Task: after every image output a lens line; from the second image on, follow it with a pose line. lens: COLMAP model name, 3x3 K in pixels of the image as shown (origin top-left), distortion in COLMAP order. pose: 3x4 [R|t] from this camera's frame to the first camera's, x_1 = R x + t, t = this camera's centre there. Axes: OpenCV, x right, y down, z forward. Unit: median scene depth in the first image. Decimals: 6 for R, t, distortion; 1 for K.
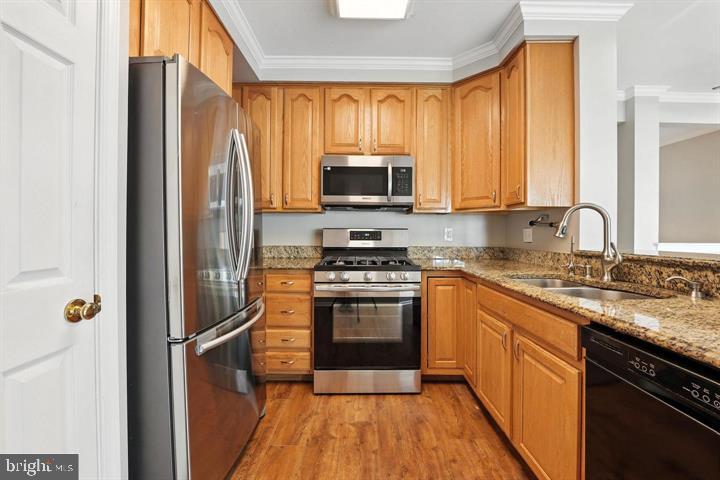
lens RADIAL K [[299.5, 0, 359.4], [0, 299.5, 236.7], [0, 0, 1]] dist [-0.011581, -0.000355]
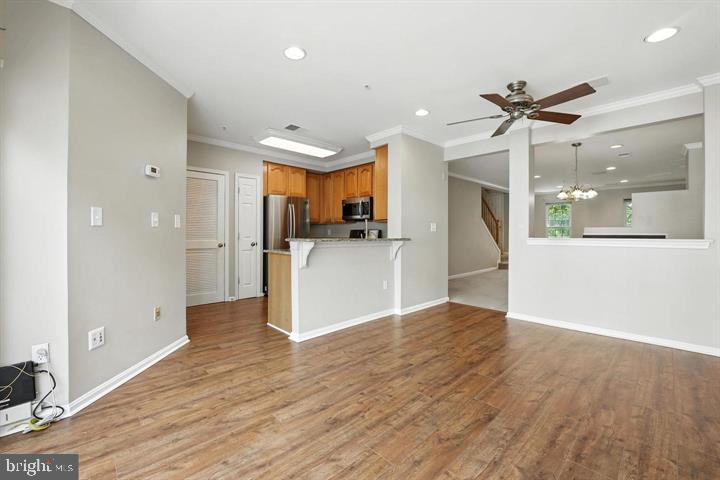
lens RADIAL K [[299.5, 0, 359.9], [0, 299.5, 238.4], [0, 0, 1]] dist [-0.011581, -0.000355]
pose [[0.688349, 0.002427, -0.725375, 1.720093], [-0.004974, 0.999987, -0.001374, 0.042333], [0.725362, 0.004554, 0.688352, -0.555448]]
